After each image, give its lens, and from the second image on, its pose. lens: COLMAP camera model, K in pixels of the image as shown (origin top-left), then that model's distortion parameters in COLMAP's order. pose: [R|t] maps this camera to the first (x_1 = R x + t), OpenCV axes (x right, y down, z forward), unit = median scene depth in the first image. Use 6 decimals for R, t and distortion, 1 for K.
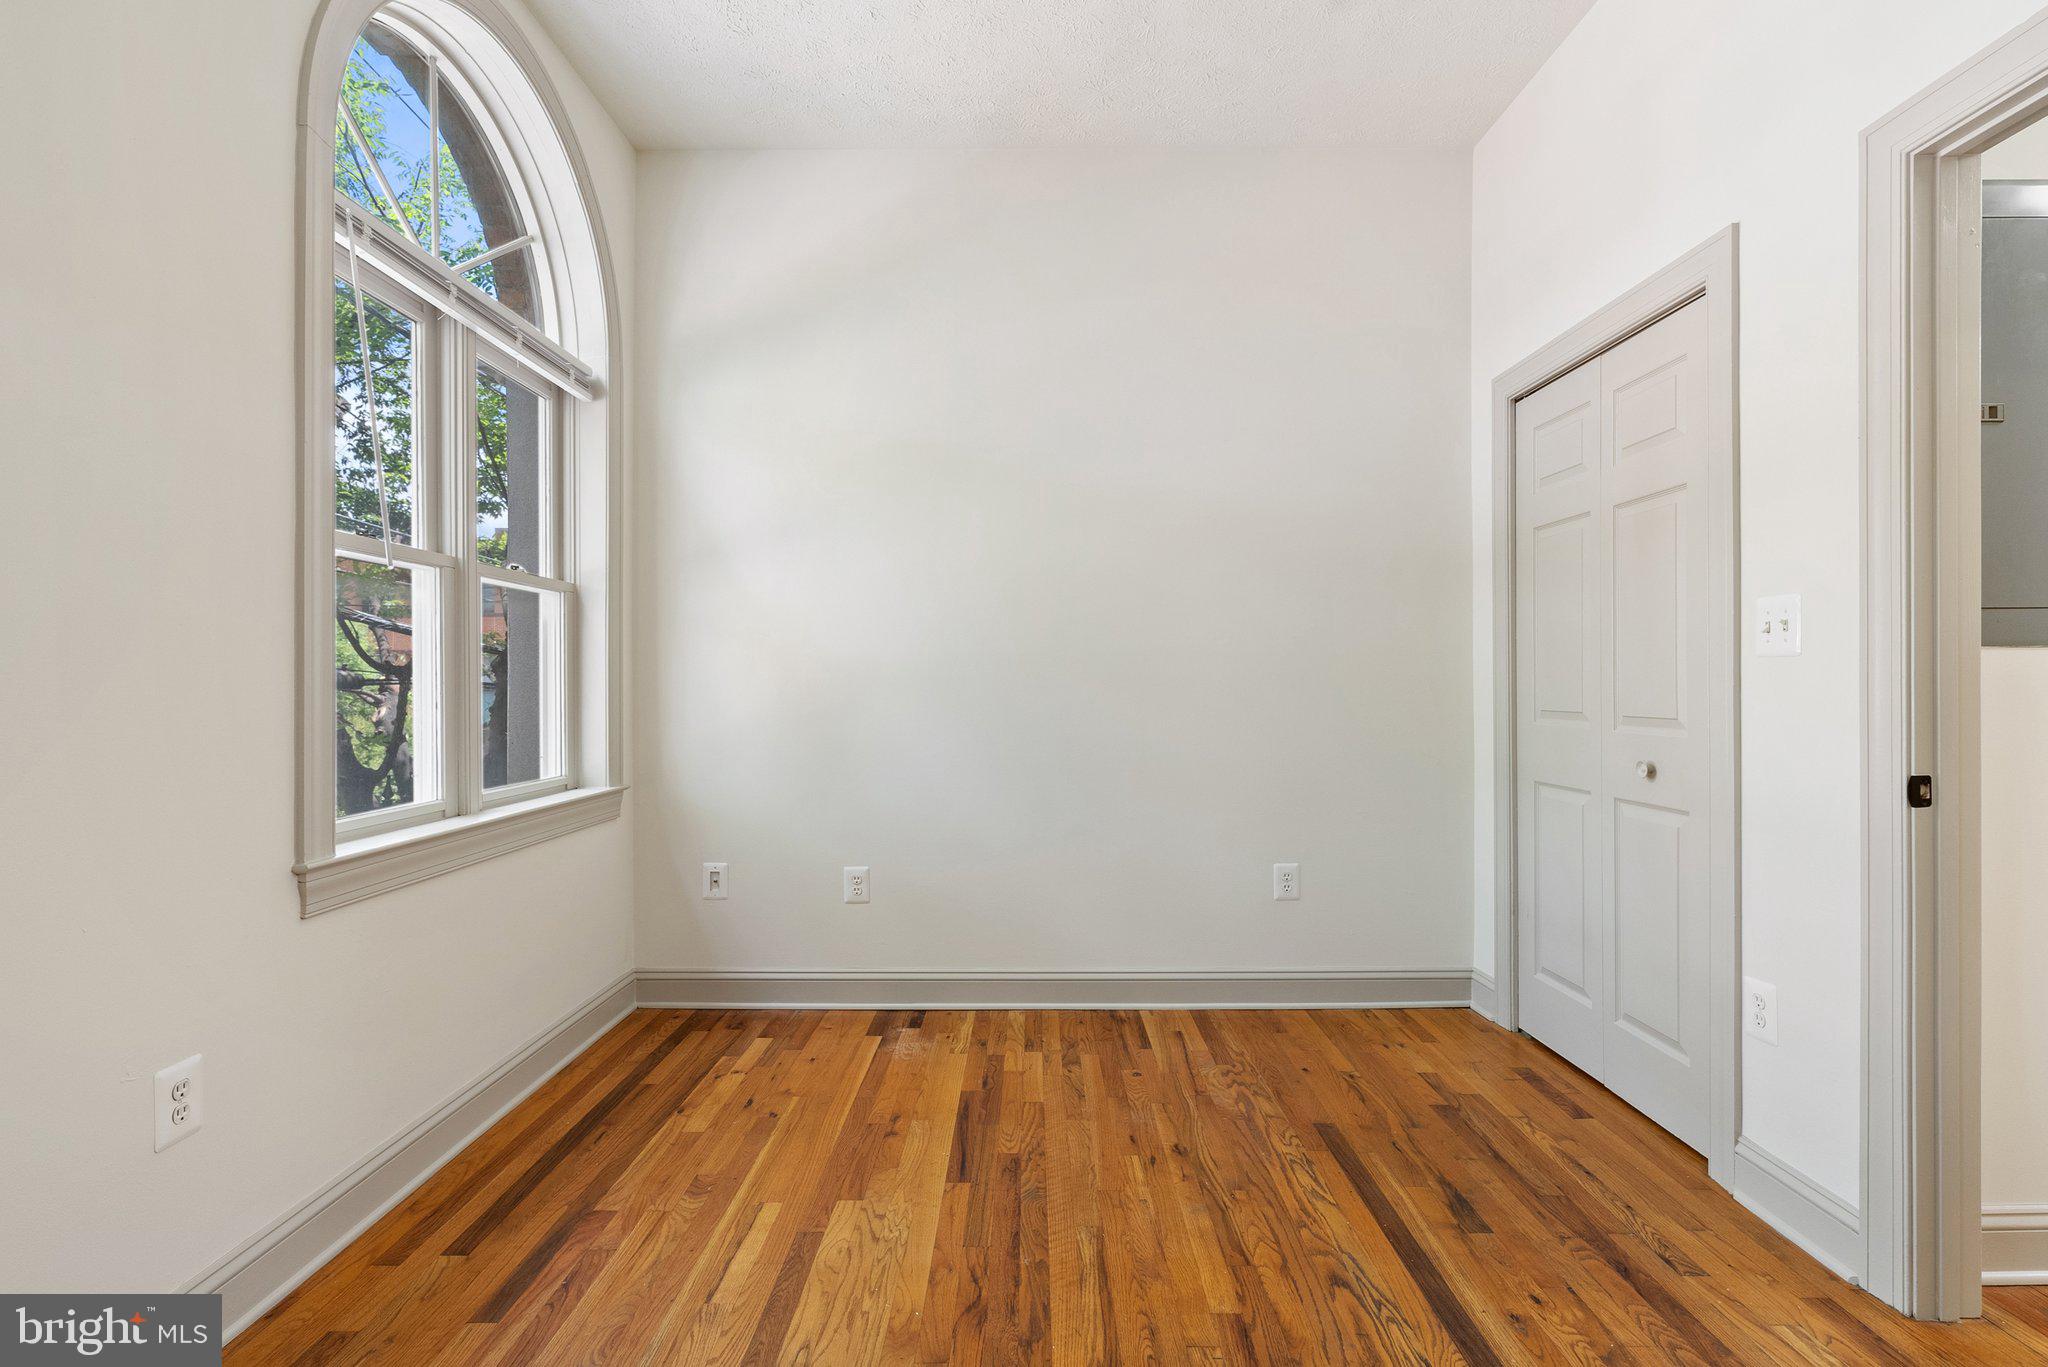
lens RADIAL K [[948.1, 0, 1035.2], [0, 948.1, 678.4], [0, 0, 1]] dist [-0.008791, 0.005227]
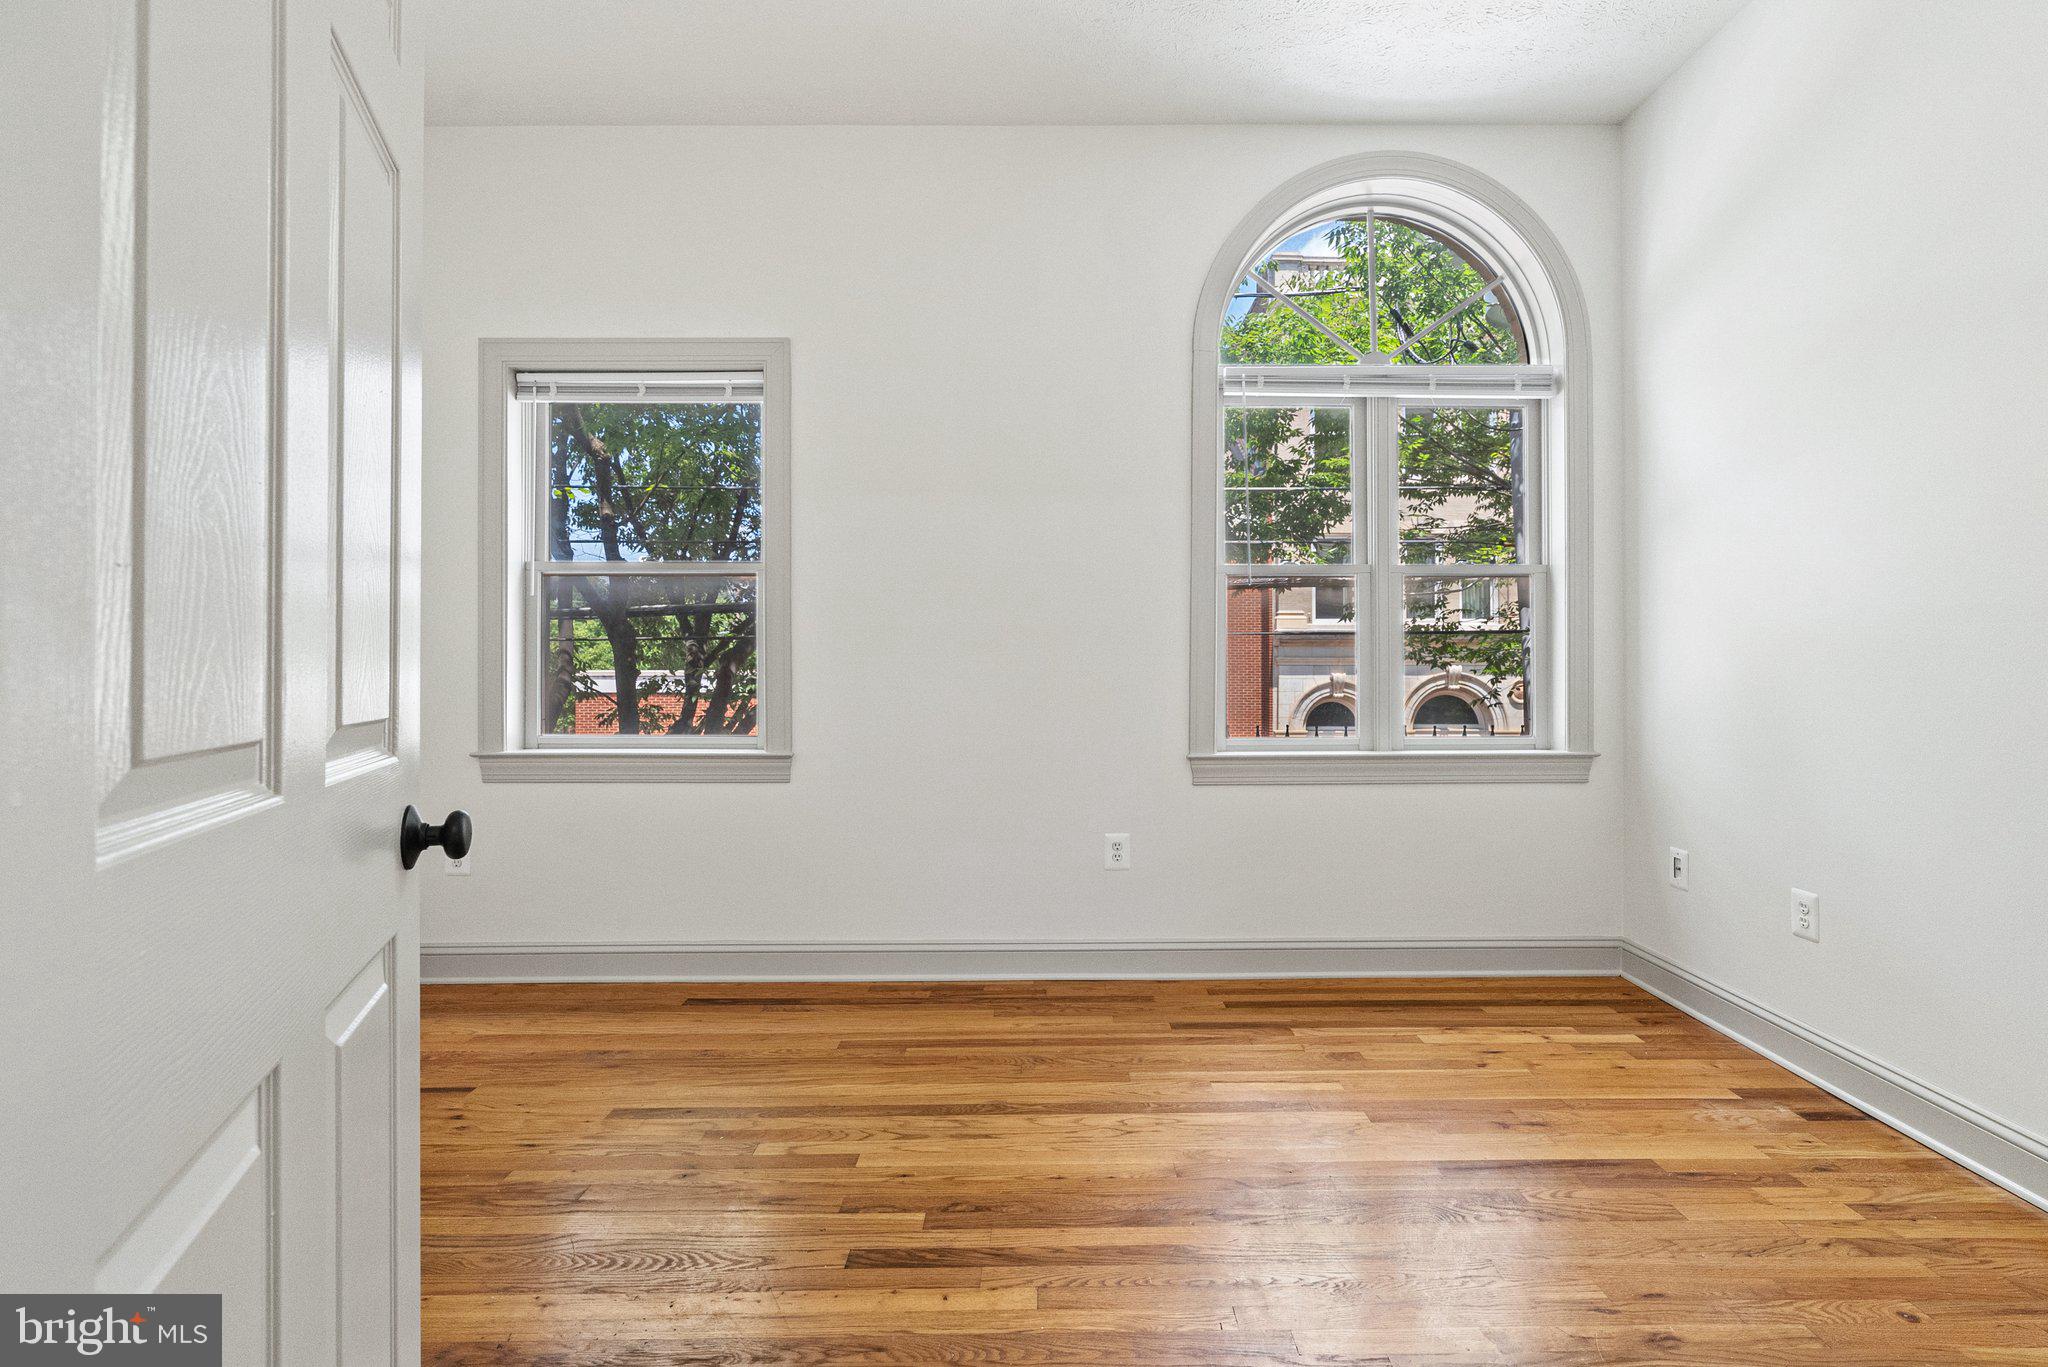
lens RADIAL K [[932.4, 0, 1072.6], [0, 932.4, 658.9], [0, 0, 1]] dist [-0.004732, 0.000202]
pose [[0.023892, -0.003894, -0.999707, 0.671733], [0.008383, 0.999958, -0.003695, 0.010705], [0.999679, -0.008292, 0.023924, 0.476529]]
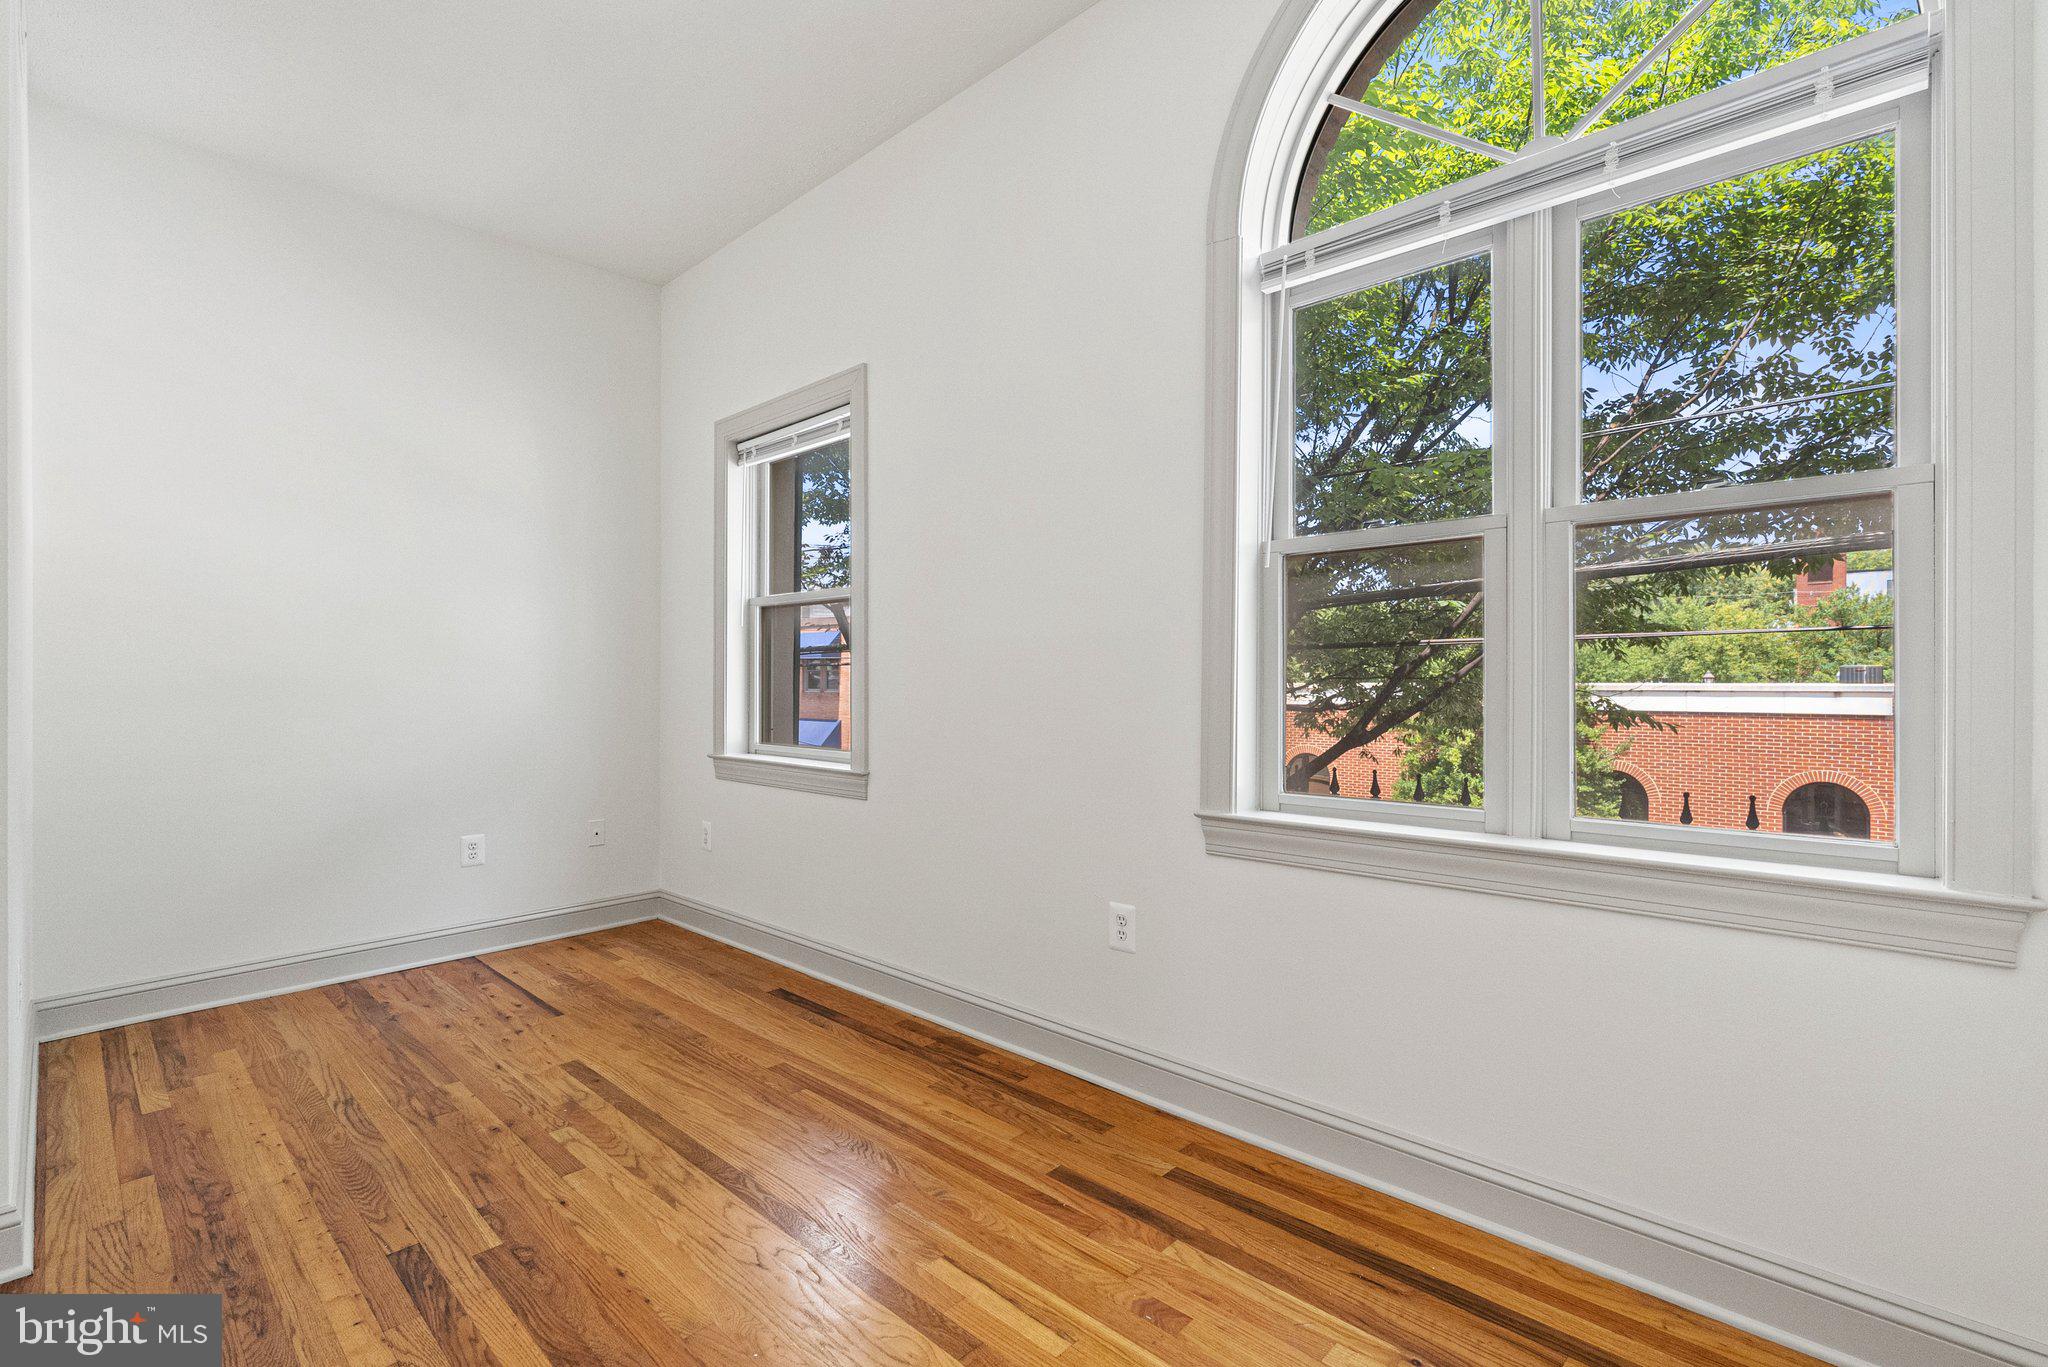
lens RADIAL K [[937.4, 0, 1034.1], [0, 937.4, 689.7], [0, 0, 1]] dist [-0.001910, 0.000418]
pose [[-0.688356, 0.013807, -0.725241, 0.210774], [0.012571, 0.999896, 0.007104, 0.011677], [0.725264, -0.004227, -0.688458, 1.125660]]
